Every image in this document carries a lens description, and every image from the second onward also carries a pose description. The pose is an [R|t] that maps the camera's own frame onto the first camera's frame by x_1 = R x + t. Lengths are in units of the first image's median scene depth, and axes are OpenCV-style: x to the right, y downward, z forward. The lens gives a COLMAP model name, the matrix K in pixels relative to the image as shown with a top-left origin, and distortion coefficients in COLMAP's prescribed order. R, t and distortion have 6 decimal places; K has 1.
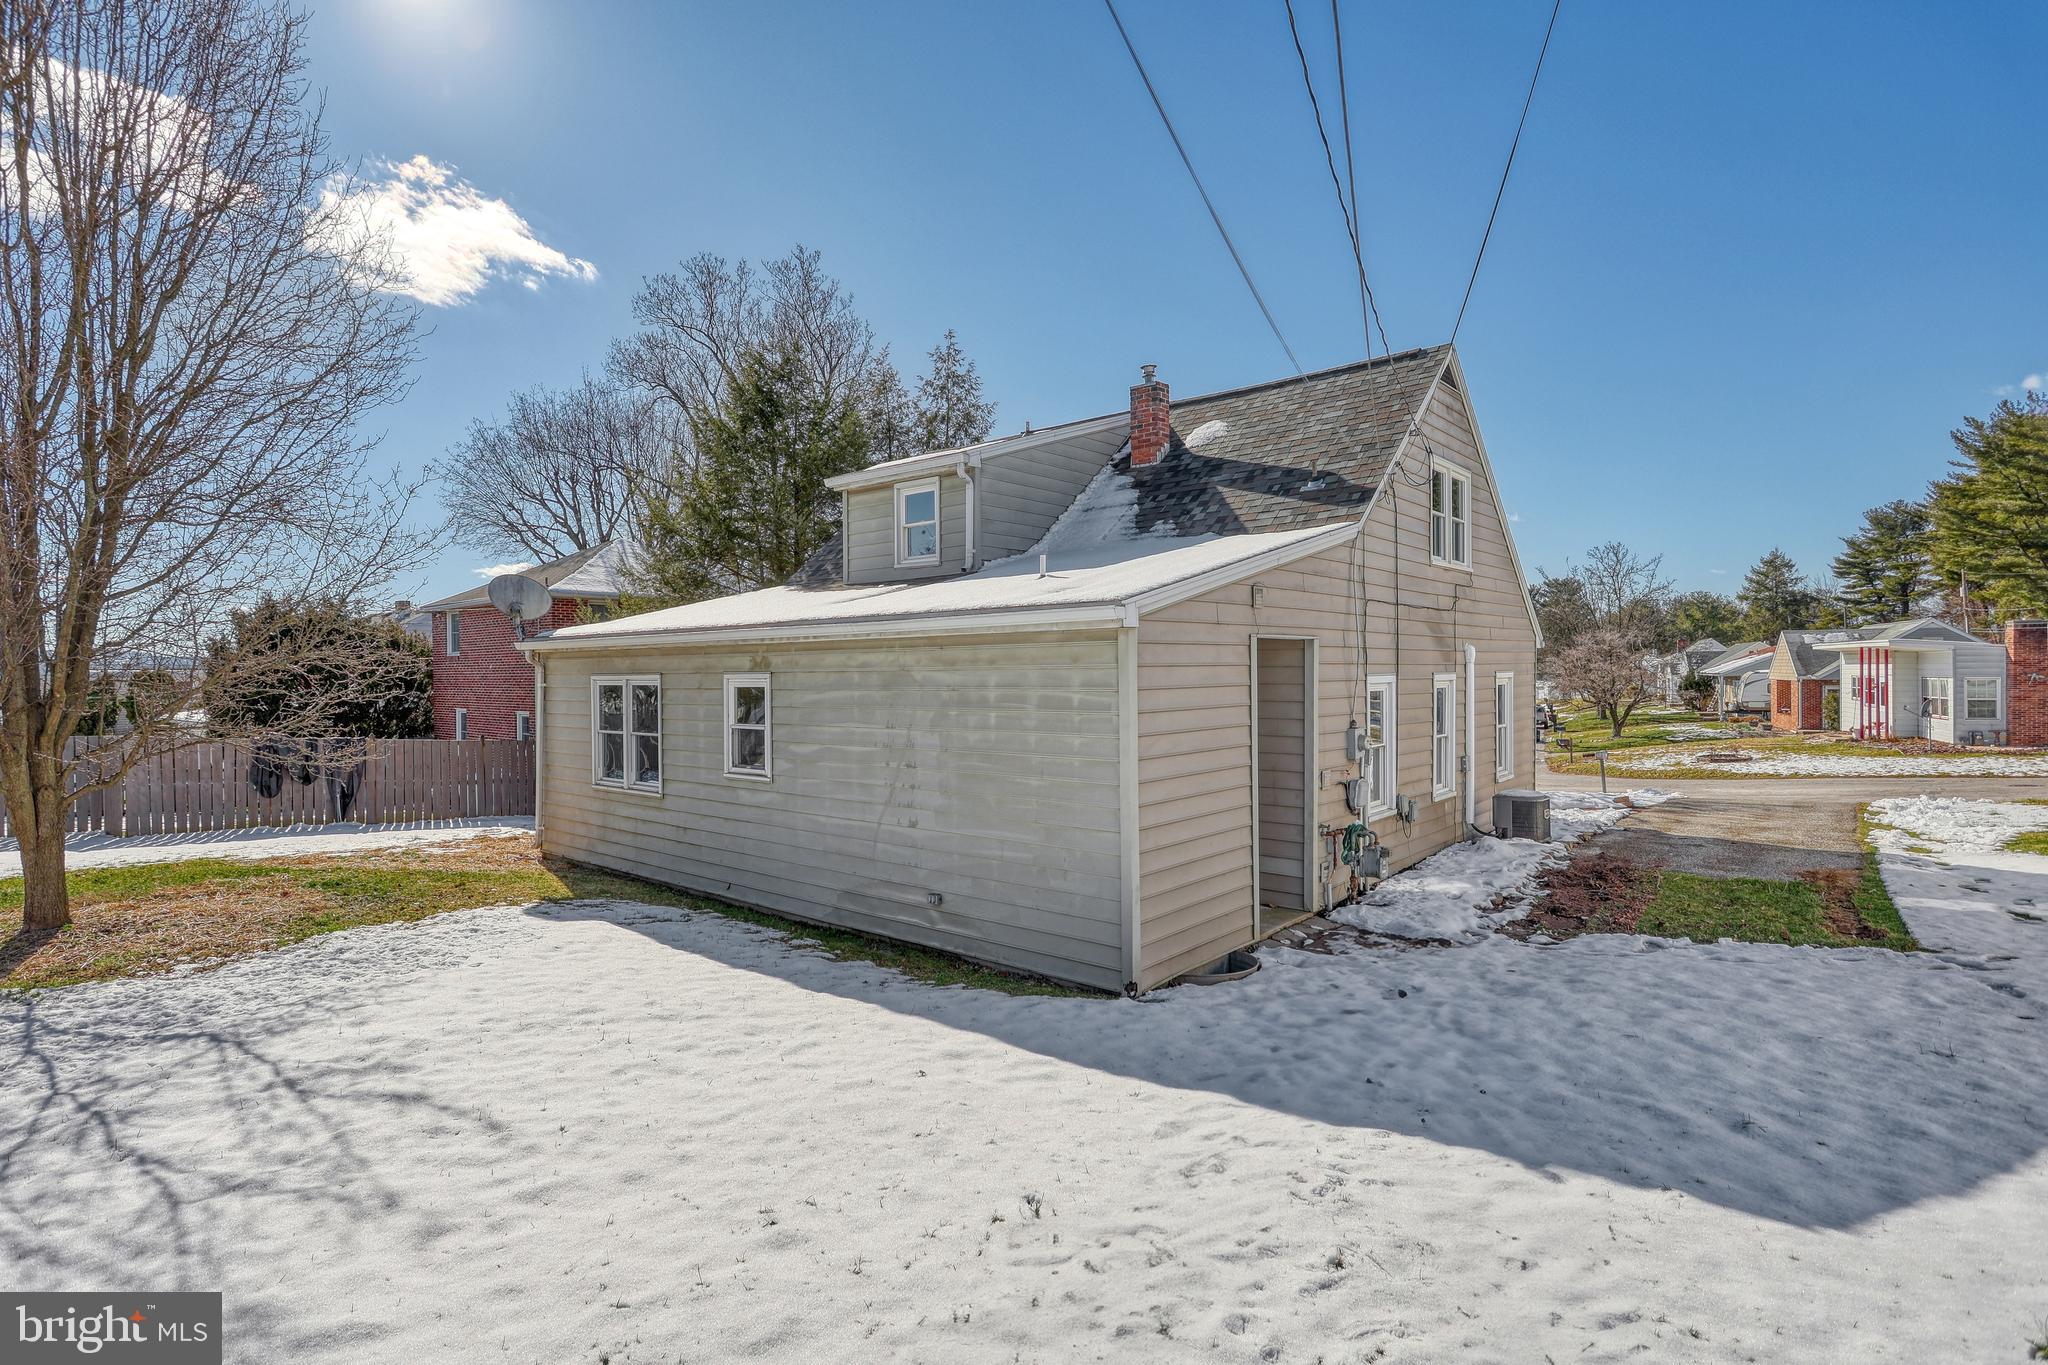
lens RADIAL K [[998.1, 0, 1024.0], [0, 998.1, 682.5], [0, 0, 1]] dist [-0.002931, -0.000022]
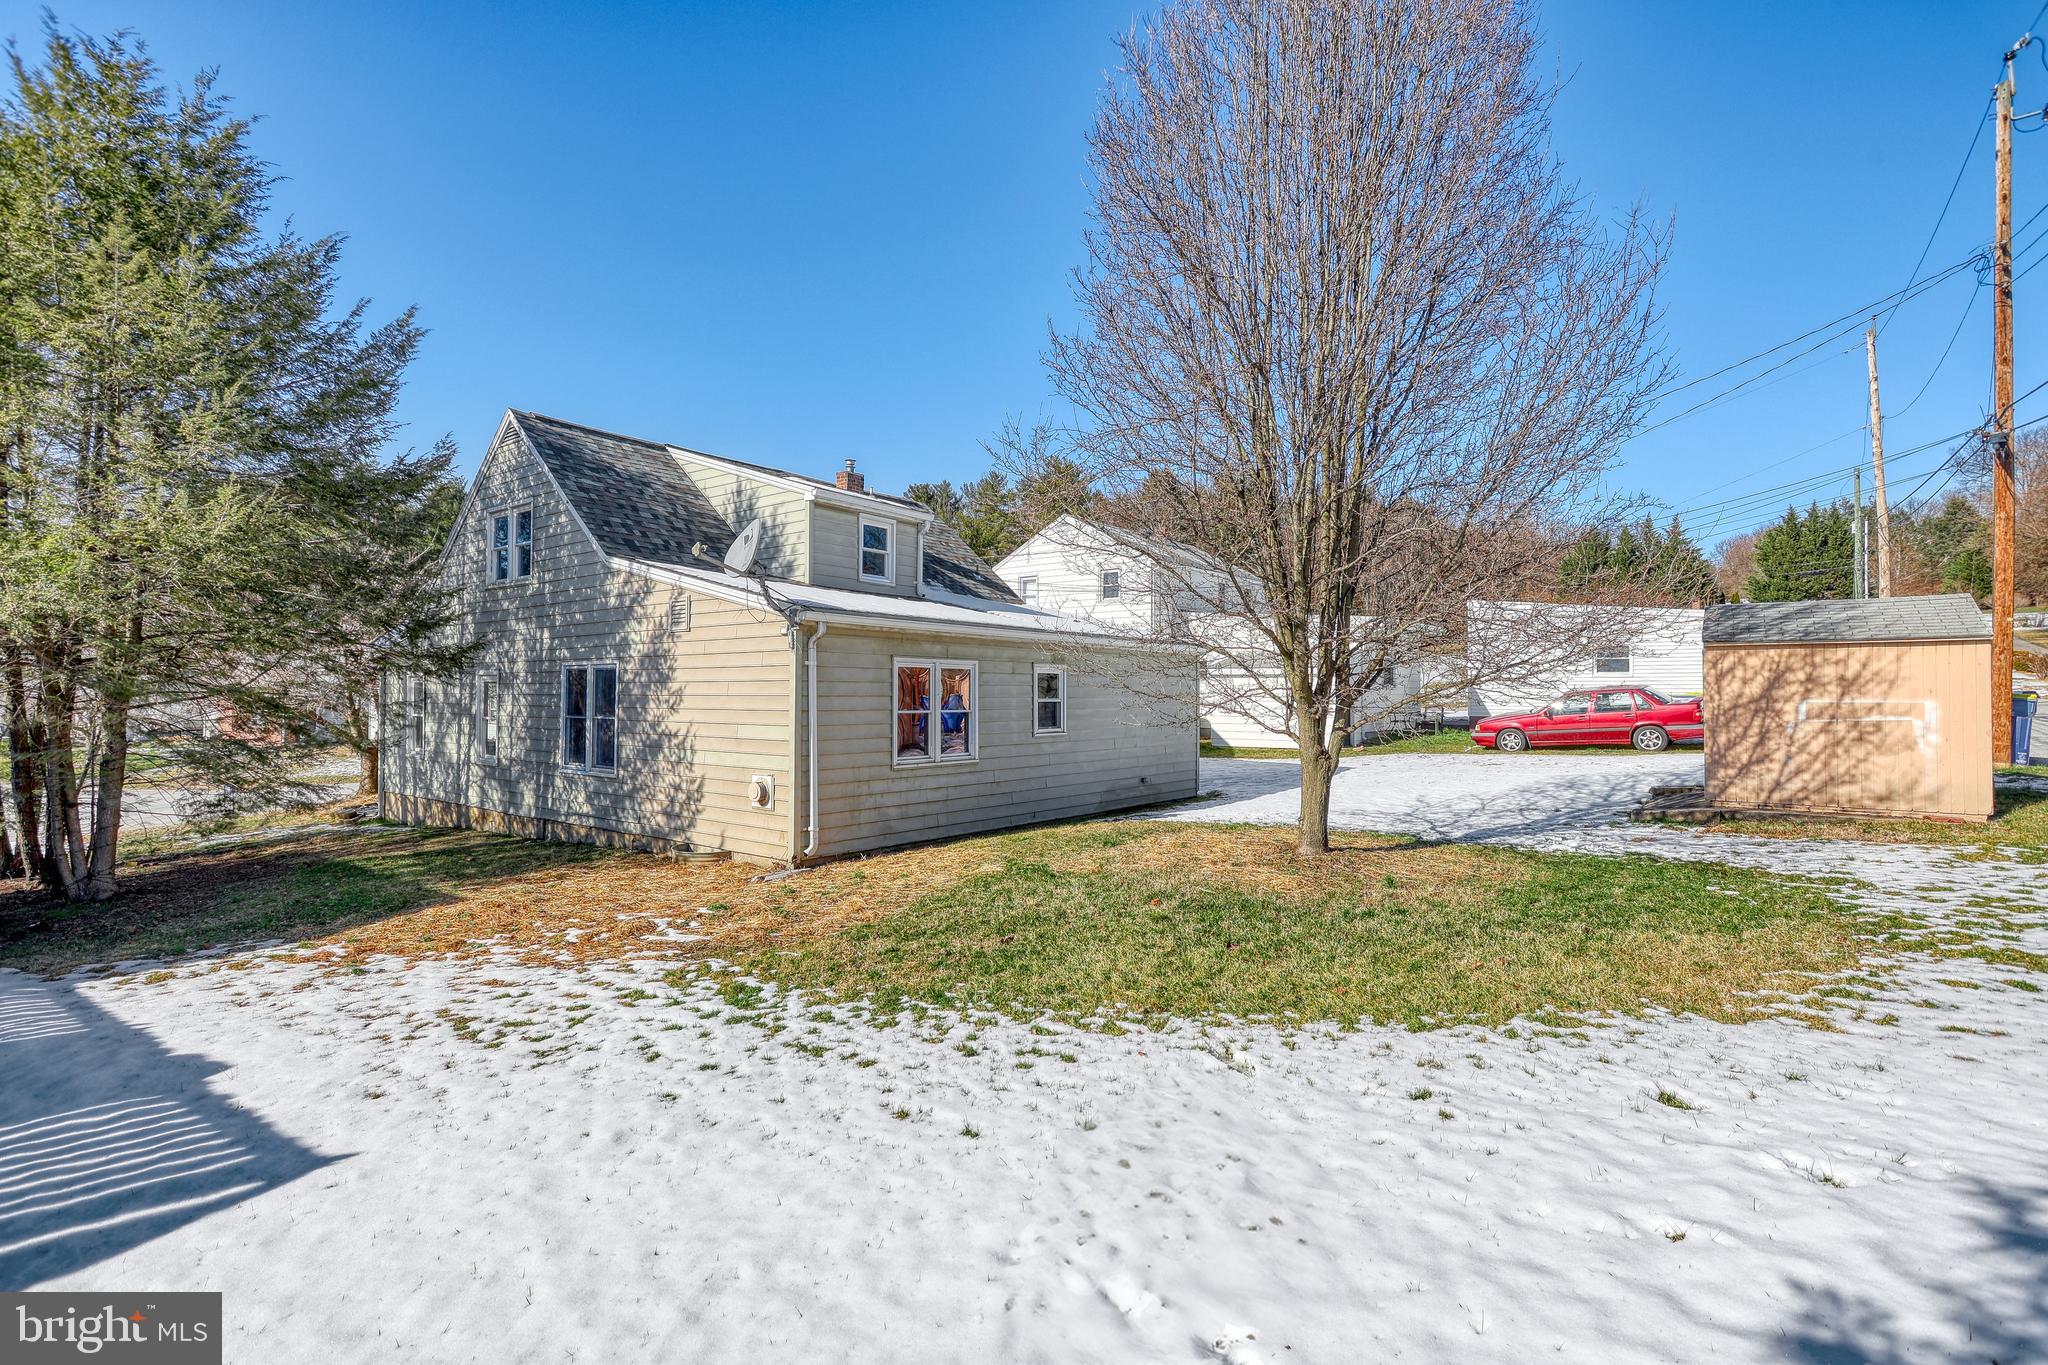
lens RADIAL K [[998.1, 0, 1024.0], [0, 998.1, 682.5], [0, 0, 1]] dist [-0.002931, -0.000022]
pose [[-0.051896, 0.032740, 0.998116, -2.057349], [0.019975, 0.999297, -0.031740, 0.075653], [-0.998453, 0.018290, -0.052514, 1.314307]]
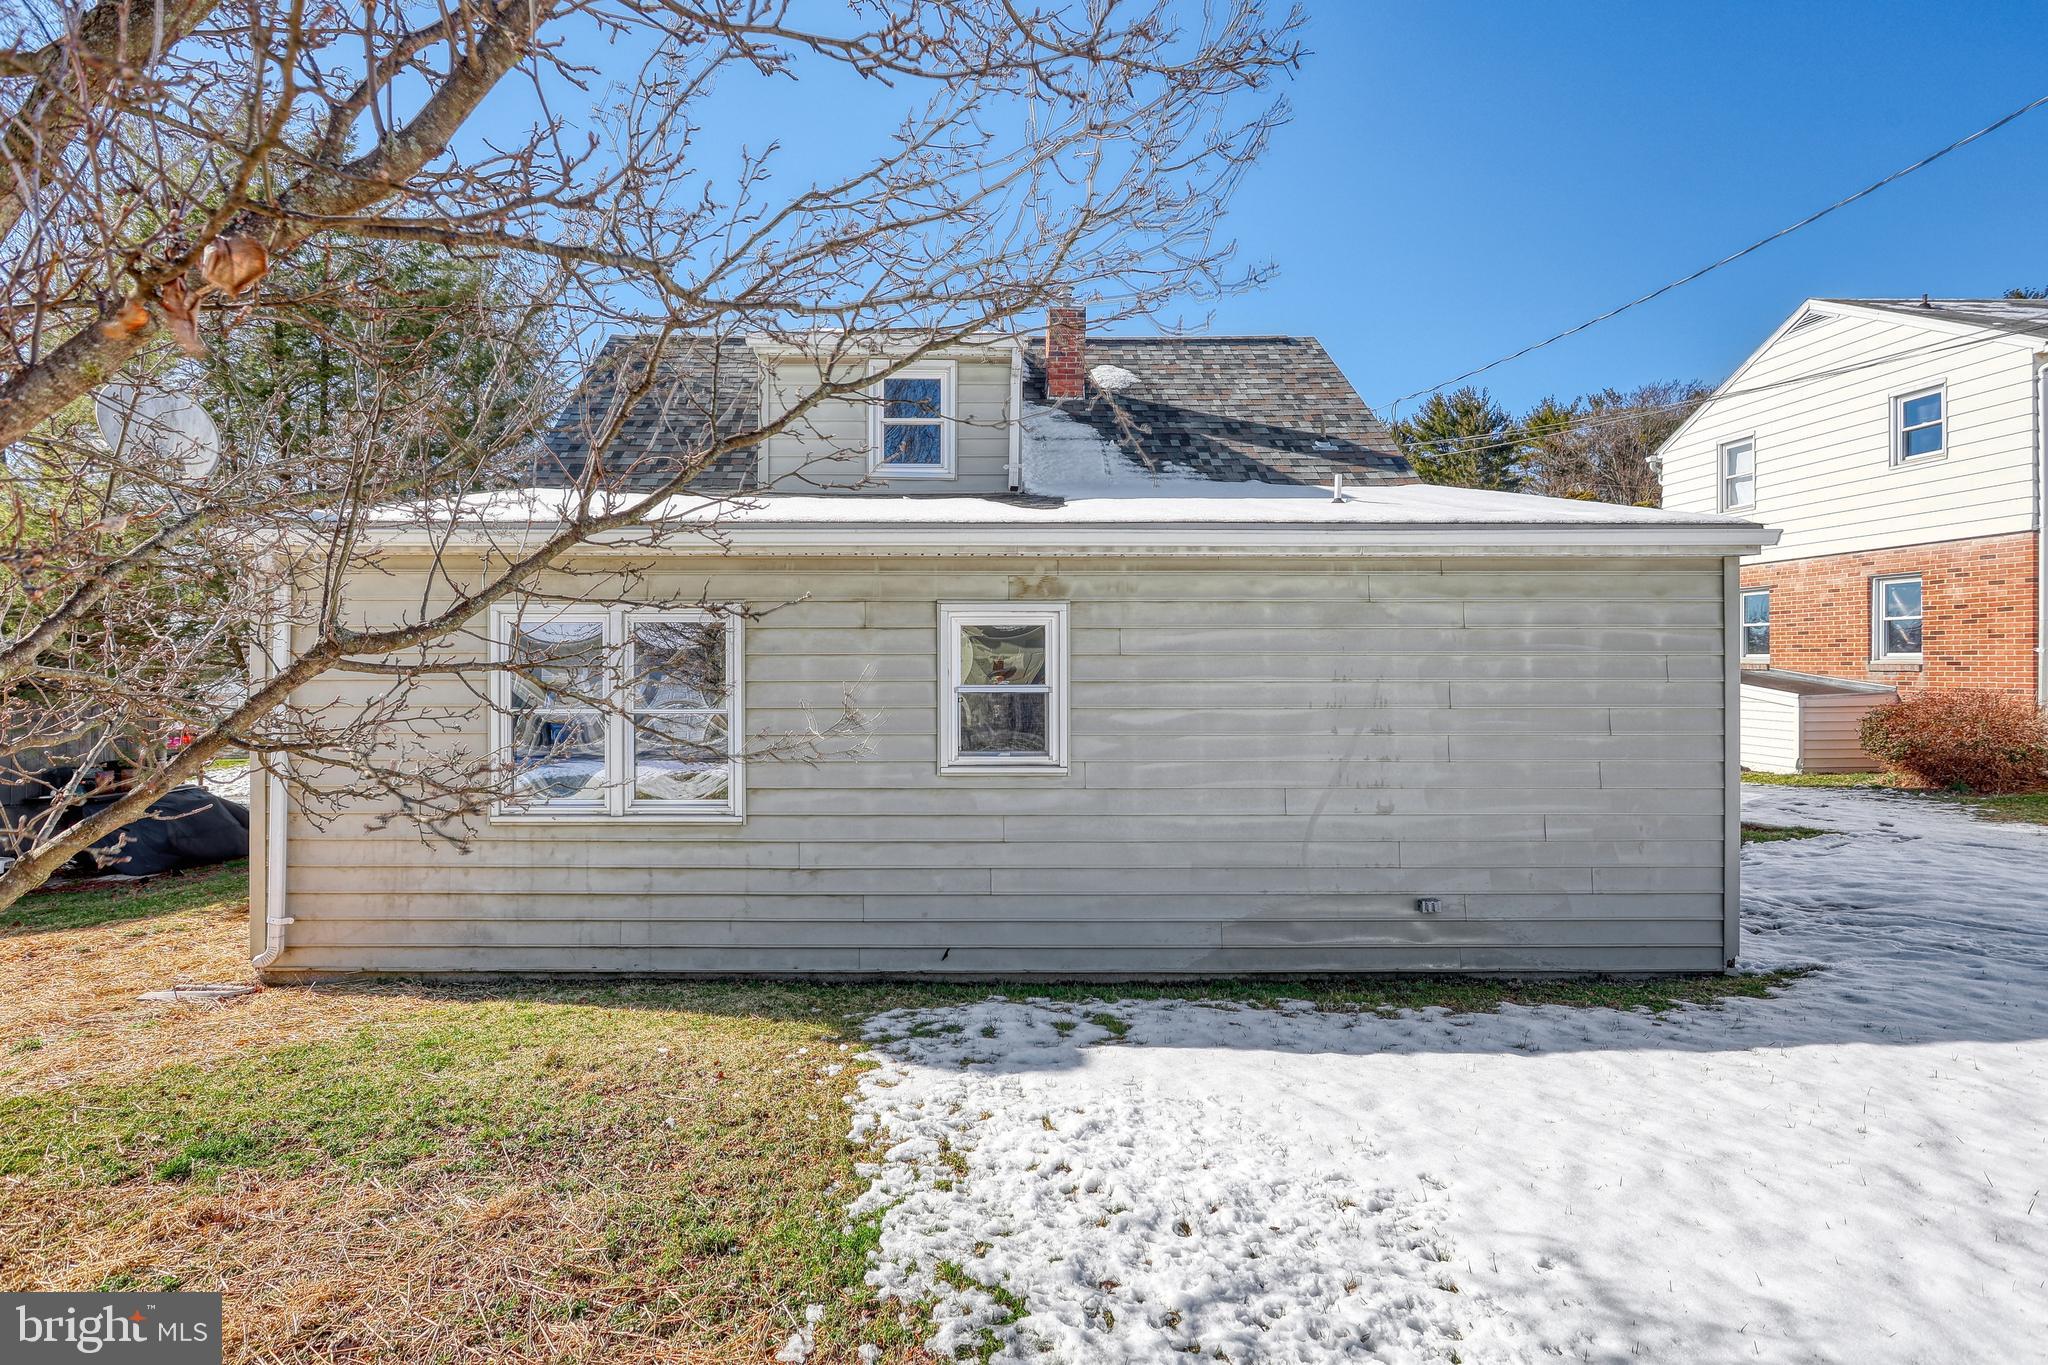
lens RADIAL K [[978.6, 0, 849.9], [0, 978.6, 692.3], [0, 0, 1]] dist [0.019628, -0.000185]
pose [[0.748291, -0.002957, 0.663364, -0.889140], [-0.000950, 0.999984, 0.005529, 0.050903], [-0.663370, -0.004767, 0.748276, 0.716212]]
